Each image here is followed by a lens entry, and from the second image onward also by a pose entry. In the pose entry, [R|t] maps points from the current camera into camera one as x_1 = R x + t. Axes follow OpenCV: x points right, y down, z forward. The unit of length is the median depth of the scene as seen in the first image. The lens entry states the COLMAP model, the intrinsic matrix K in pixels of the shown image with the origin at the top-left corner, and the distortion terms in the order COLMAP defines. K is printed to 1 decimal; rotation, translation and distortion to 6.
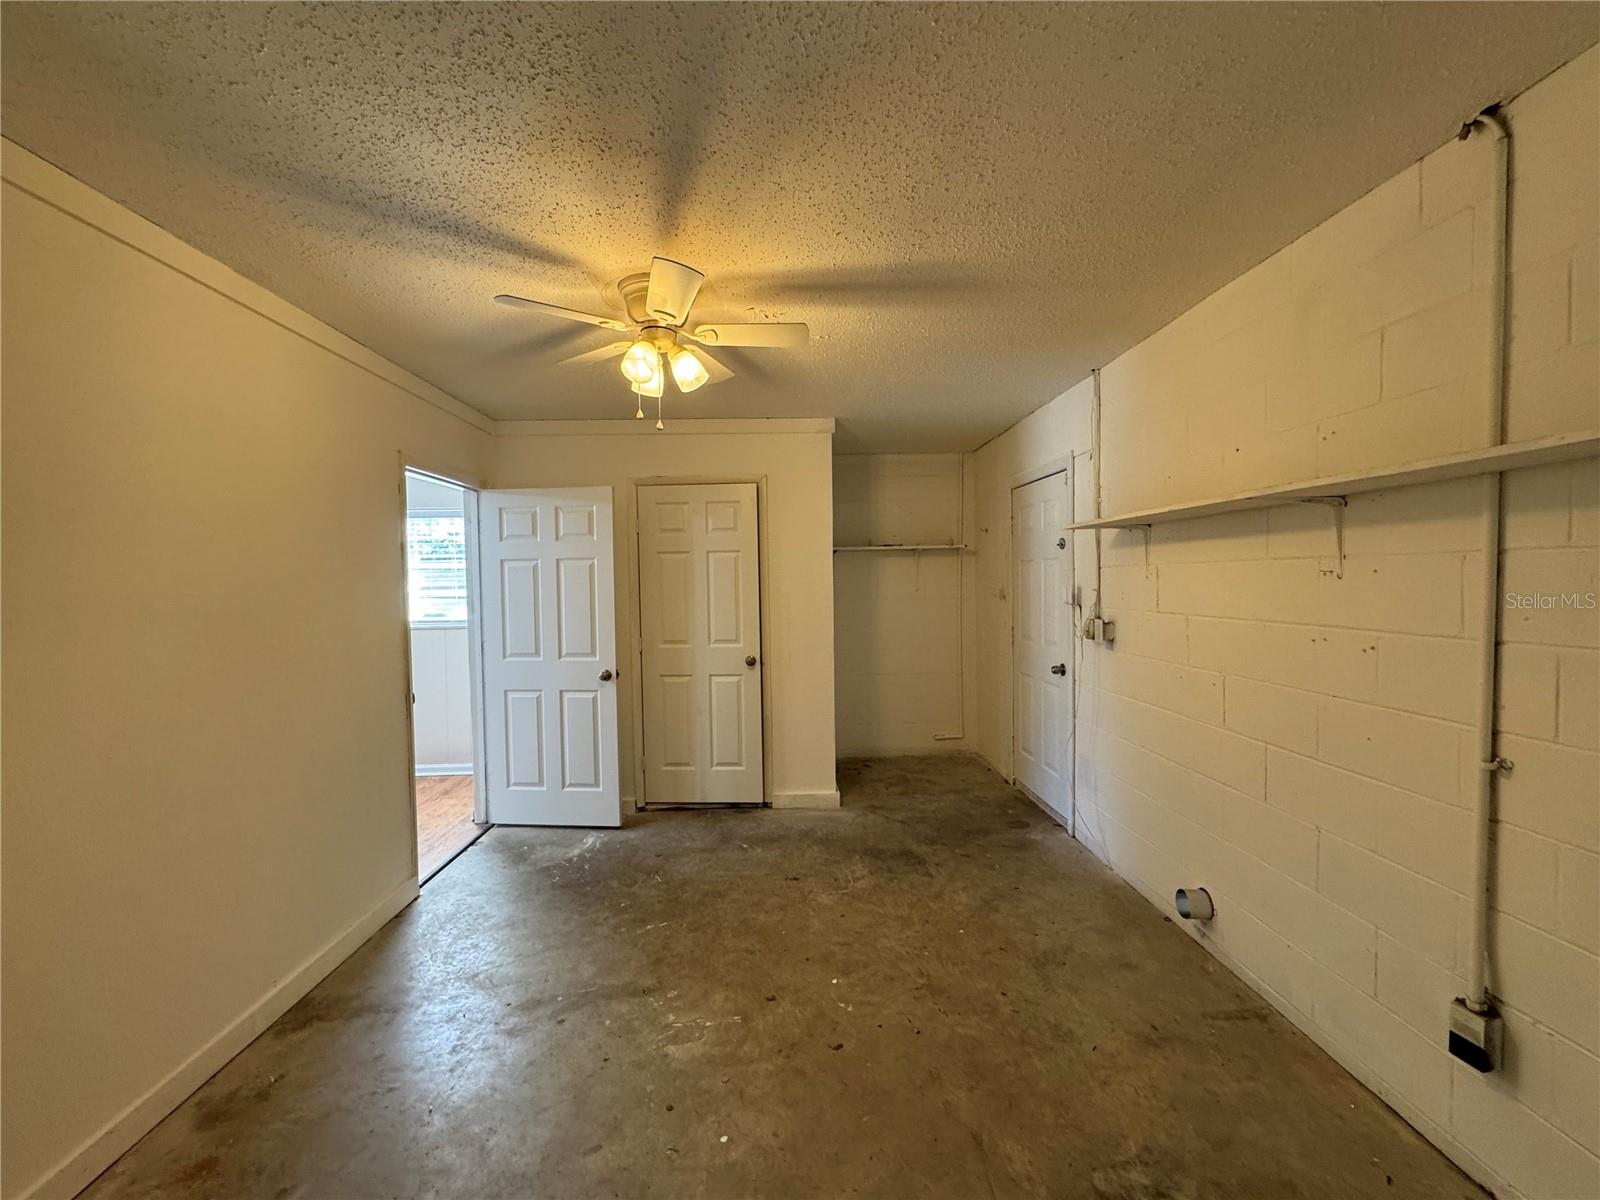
lens RADIAL K [[639.3, 0, 801.7], [0, 639.3, 603.0], [0, 0, 1]] dist [-0.009928, 0.001013]
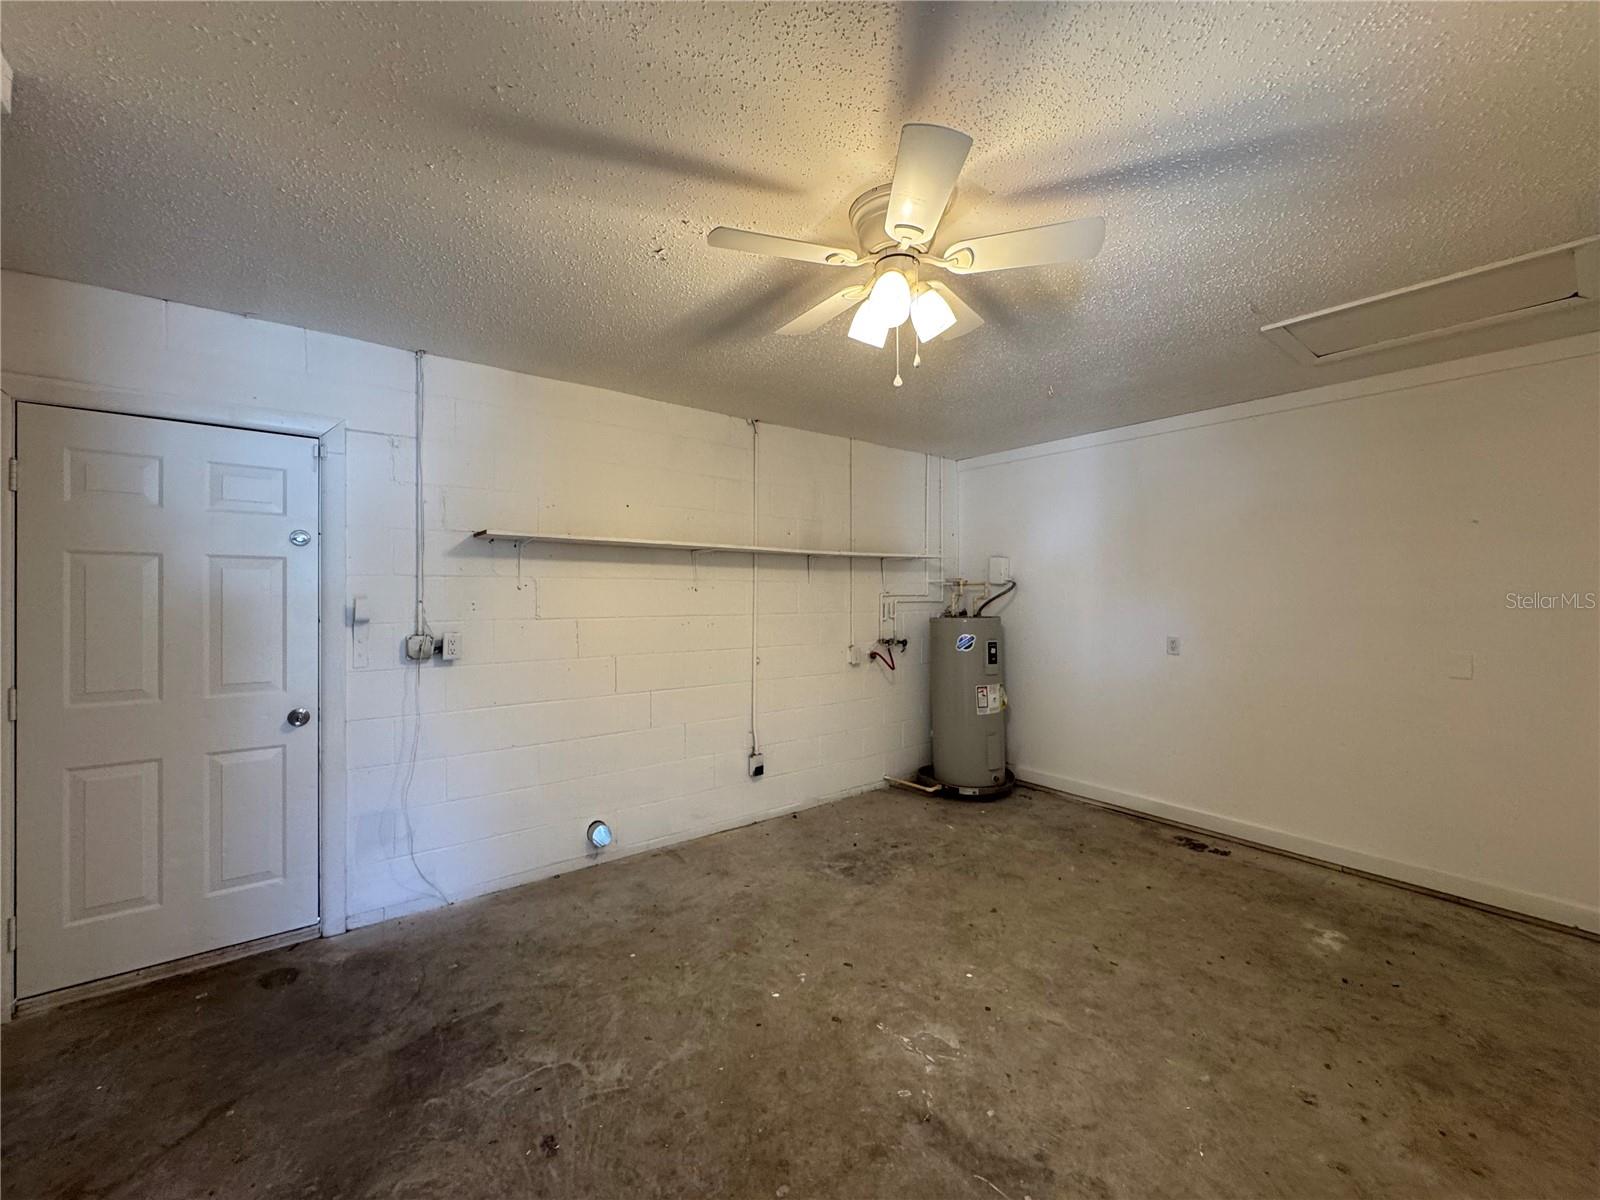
lens RADIAL K [[639.3, 0, 802.8], [0, 639.3, 595.8], [0, 0, 1]] dist [-0.009928, 0.001013]
pose [[-0.592977, 0.013762, 0.805101, -0.766604], [0.036887, 0.999269, 0.010088, -0.024599], [-0.804374, 0.035680, -0.593051, 1.528269]]
